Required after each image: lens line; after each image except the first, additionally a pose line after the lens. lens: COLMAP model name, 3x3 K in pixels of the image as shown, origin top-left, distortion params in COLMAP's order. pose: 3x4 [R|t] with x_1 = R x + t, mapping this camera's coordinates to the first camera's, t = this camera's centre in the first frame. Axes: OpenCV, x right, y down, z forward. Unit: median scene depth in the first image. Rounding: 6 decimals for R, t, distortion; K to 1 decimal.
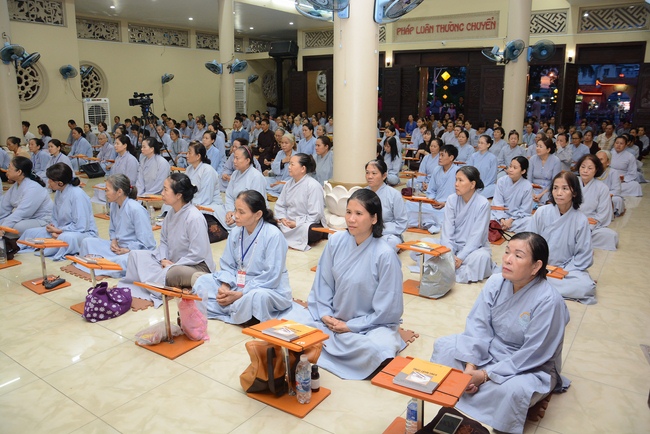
lens RADIAL K [[500.0, 0, 325.0], [0, 500.0, 217.0], [0, 0, 1]] dist [-0.146173, 0.107325]
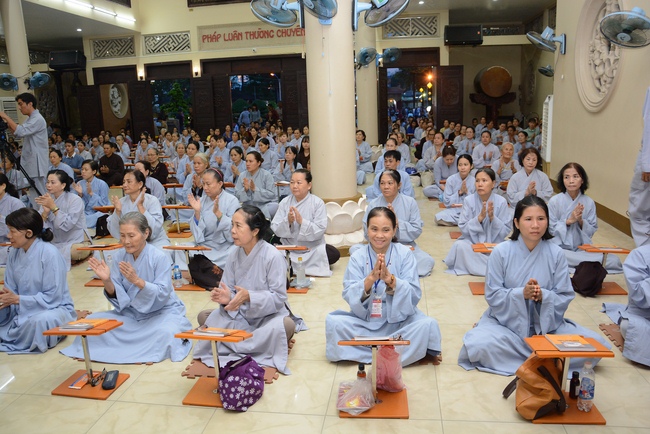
lens RADIAL K [[520.3, 0, 325.0], [0, 520.3, 217.0], [0, 0, 1]] dist [-0.148283, 0.127641]
pose [[0.892037, -0.129962, 0.432874, -0.120809], [0.142109, 0.989842, 0.004333, -0.011667], [-0.429040, 0.057650, 0.901444, 0.040092]]
